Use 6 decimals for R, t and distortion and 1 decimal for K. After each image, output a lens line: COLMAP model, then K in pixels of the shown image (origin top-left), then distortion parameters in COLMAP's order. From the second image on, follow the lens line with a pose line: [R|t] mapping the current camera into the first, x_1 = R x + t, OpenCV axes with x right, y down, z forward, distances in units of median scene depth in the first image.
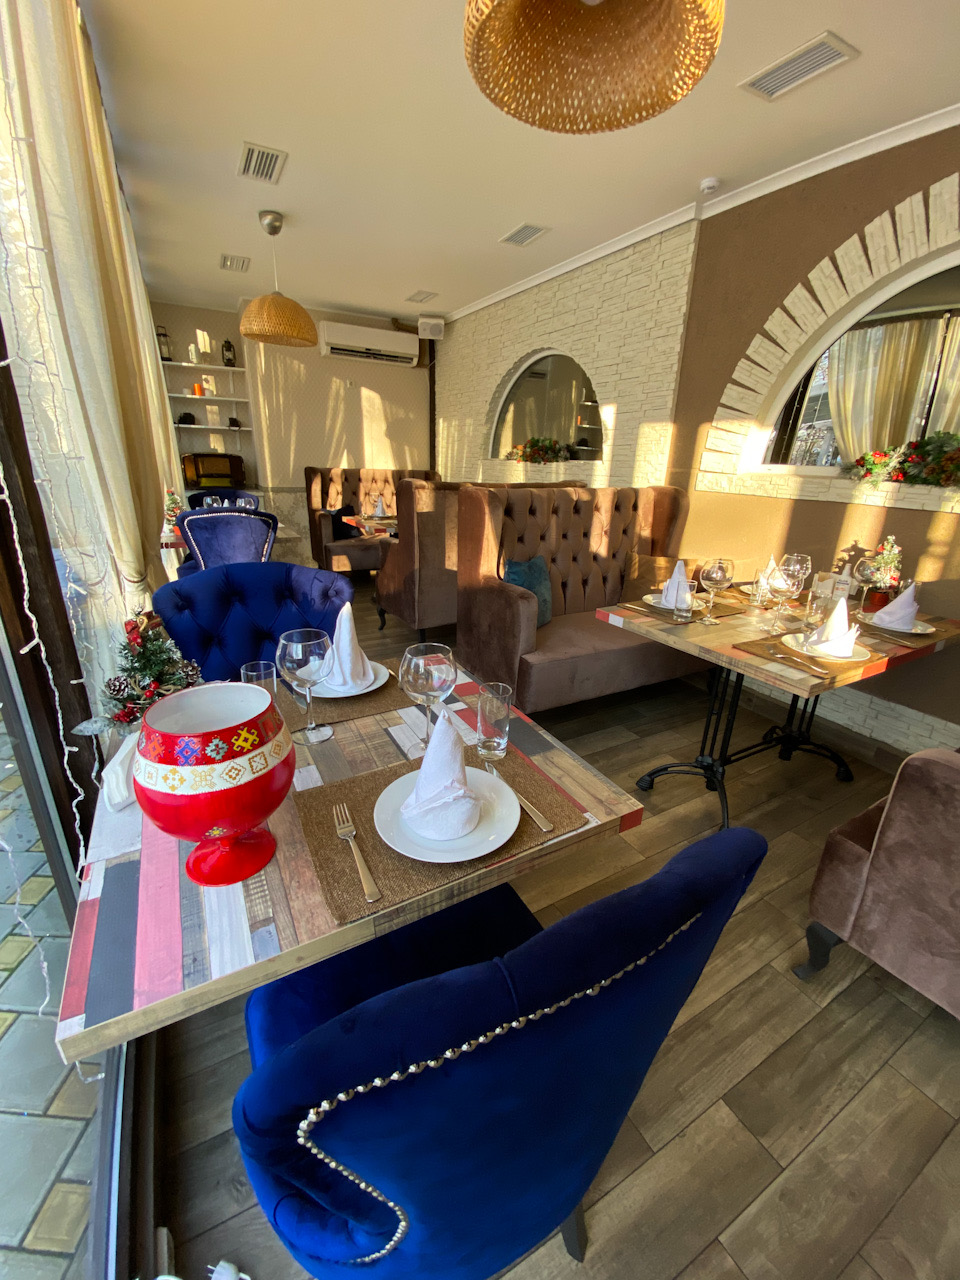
lens RADIAL K [[516.5, 0, 482.0], [0, 516.5, 642.1], [0, 0, 1]] dist [0.014788, -0.017592]
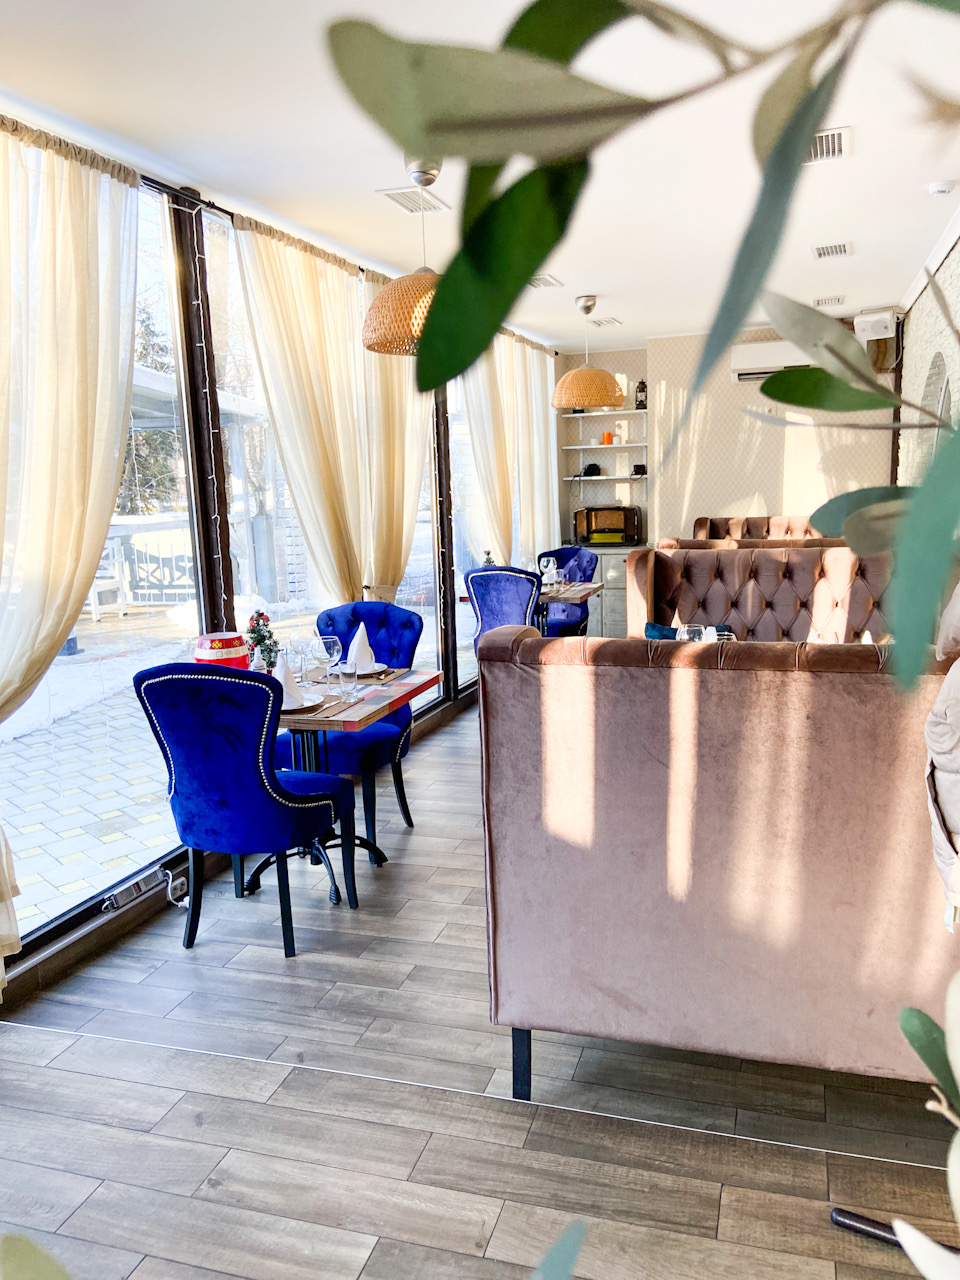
lens RADIAL K [[961.2, 0, 485.4], [0, 961.2, 628.0], [0, 0, 1]] dist [0.115368, -0.141647]
pose [[0.671741, 0.059687, -0.738377, 1.232381], [-0.198067, 0.974931, -0.101384, 0.094282], [0.713816, 0.214352, 0.666723, -0.419874]]
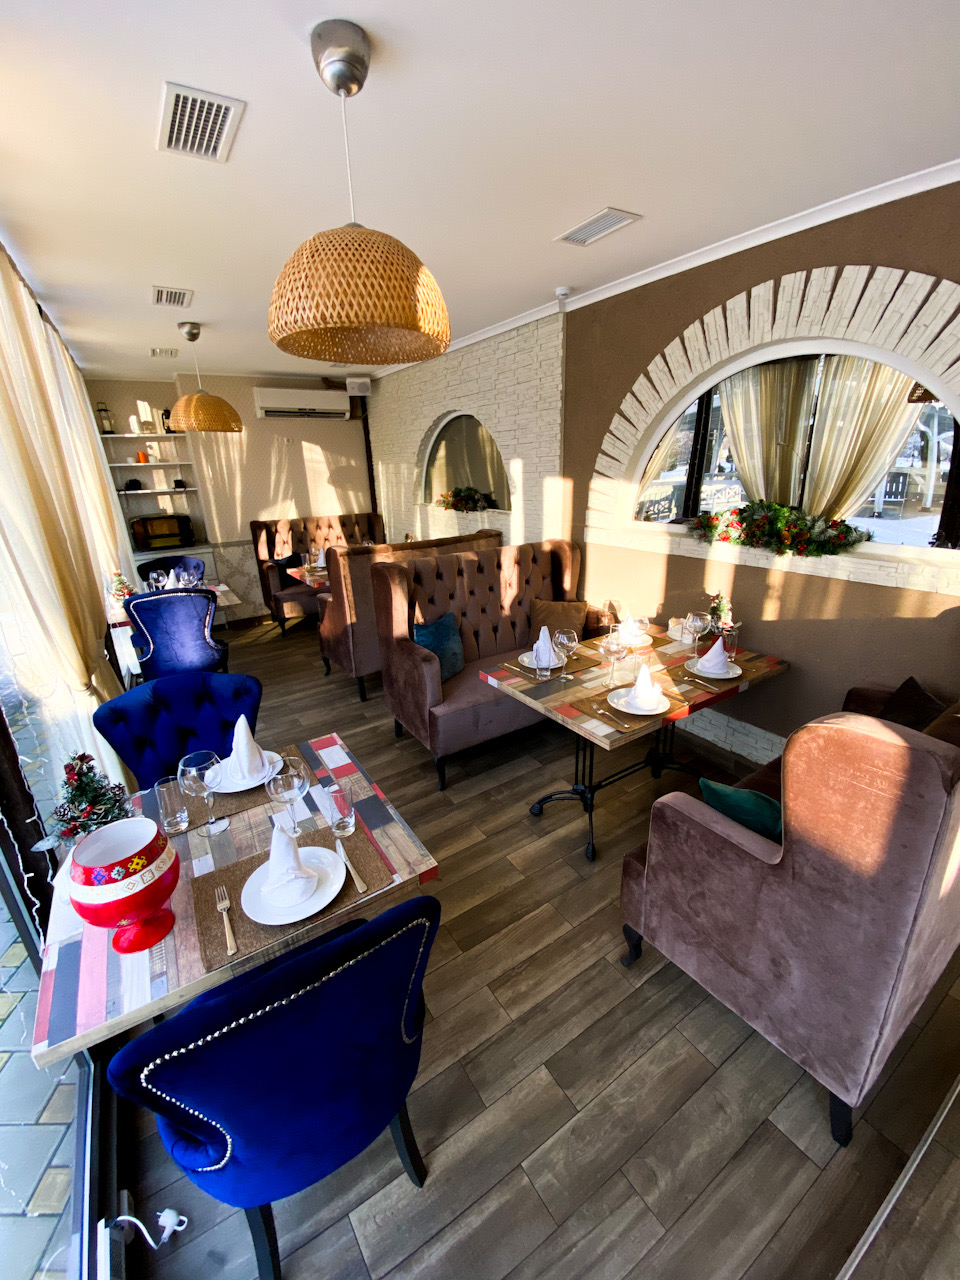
lens RADIAL K [[516.5, 0, 482.2], [0, 516.5, 641.5], [0, 0, 1]] dist [0.014788, -0.017592]
pose [[0.996155, -0.079156, 0.037546, 0.163665], [0.079431, 0.996823, -0.005871, -0.109739], [-0.036962, 0.008831, 0.999278, -0.176230]]
